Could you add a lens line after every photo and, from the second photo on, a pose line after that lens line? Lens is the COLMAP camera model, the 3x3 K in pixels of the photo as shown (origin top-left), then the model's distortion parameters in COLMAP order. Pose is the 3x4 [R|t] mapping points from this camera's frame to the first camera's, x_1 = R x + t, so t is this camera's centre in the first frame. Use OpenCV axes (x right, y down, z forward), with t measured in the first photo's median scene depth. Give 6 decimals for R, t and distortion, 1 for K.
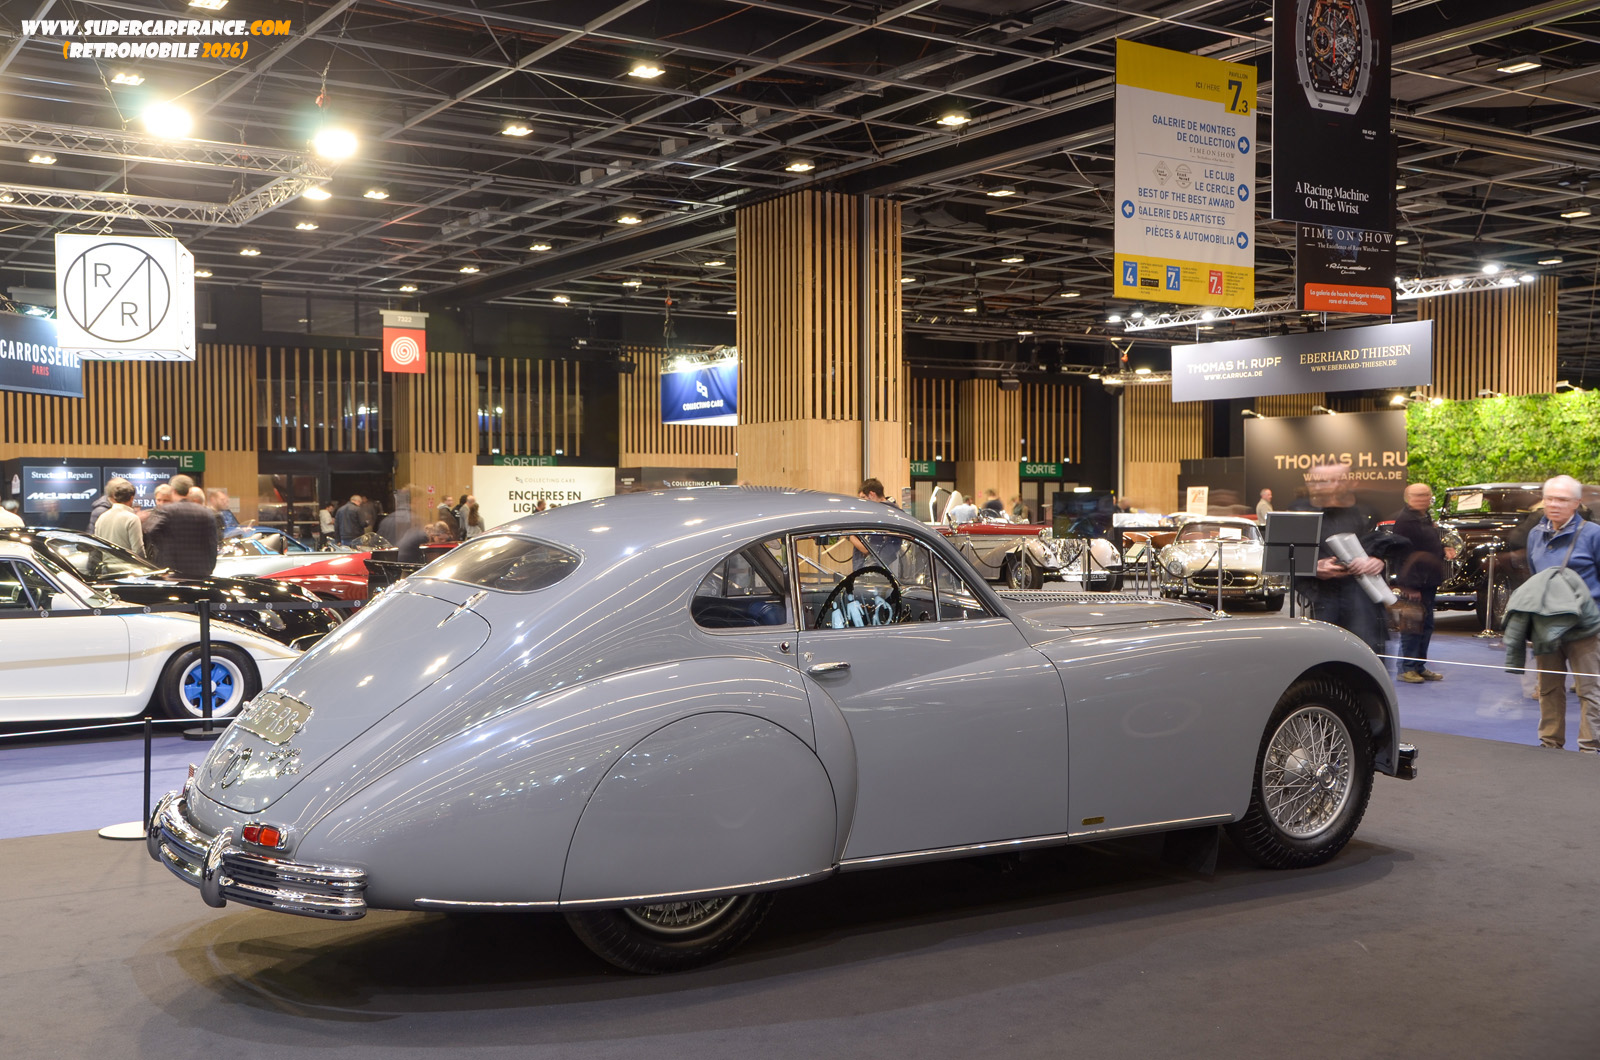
lens RADIAL K [[1702.6, 0, 800.0], [0, 1702.6, 530.0], [0, 0, 1]] dist [0.050370, 0.009598]
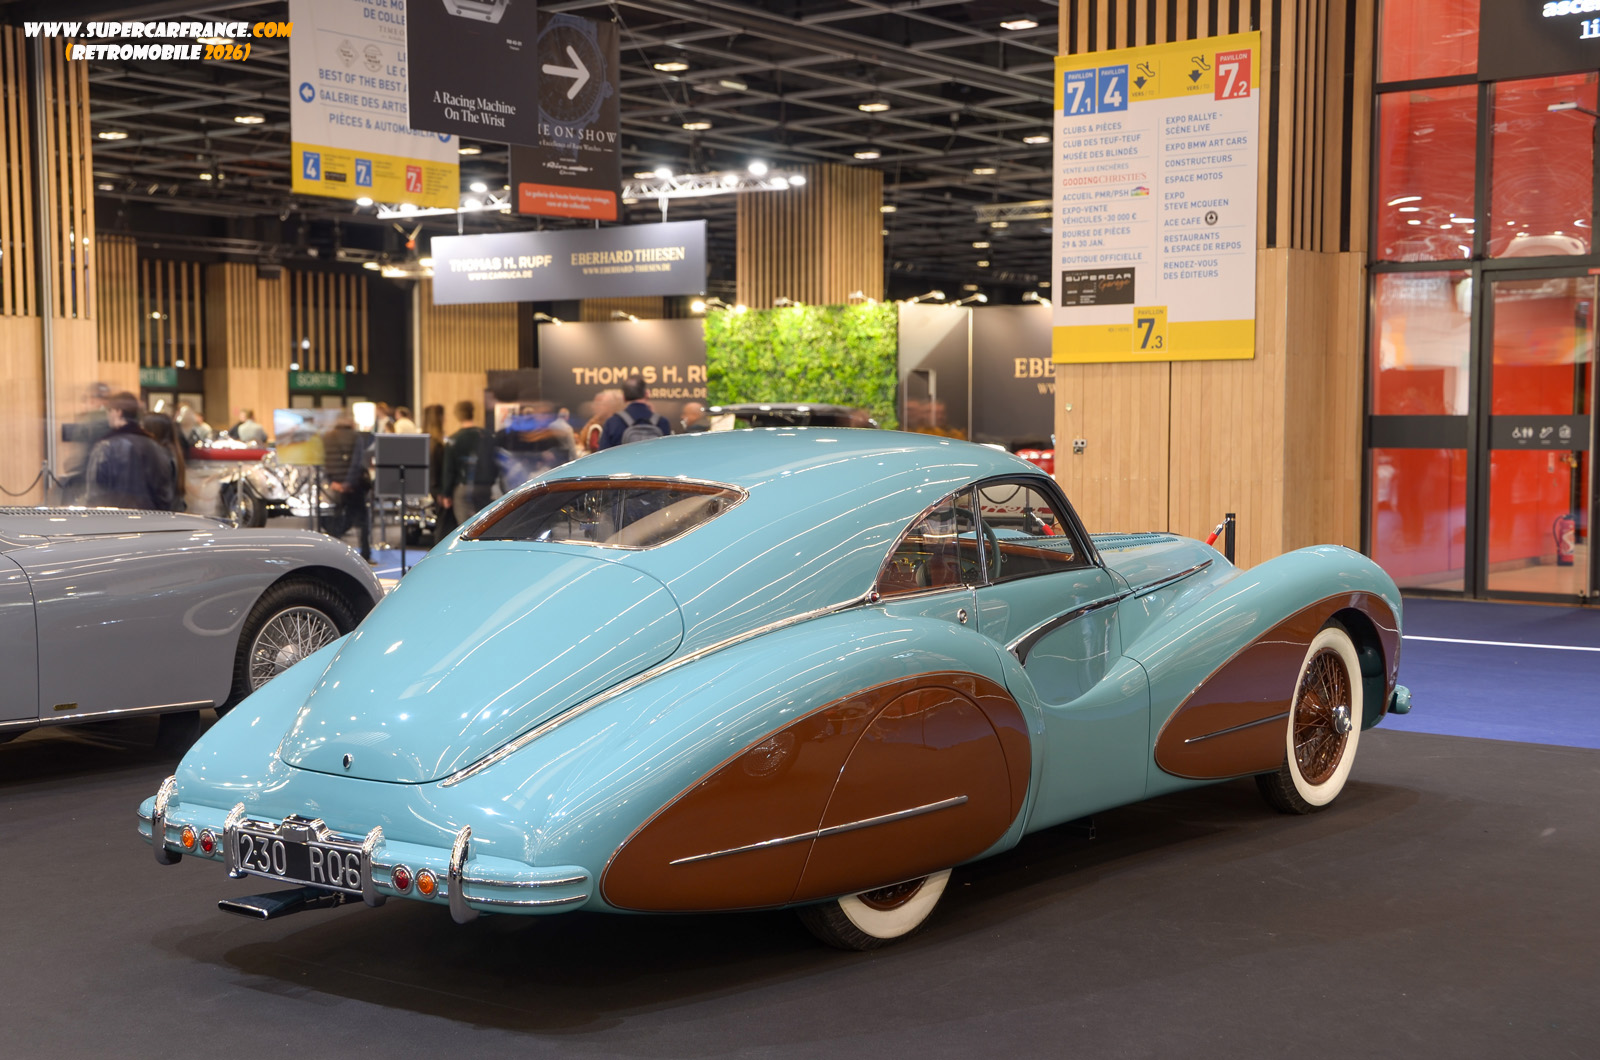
lens RADIAL K [[2209.8, 0, 800.0], [0, 2209.8, 530.0], [0, 0, 1]] dist [0.108635, 0.065271]
pose [[0.945021, -0.013348, 0.326736, 0.028401], [0.002687, 0.999450, 0.033059, 0.001178], [-0.326997, -0.030363, 0.944537, -0.103115]]
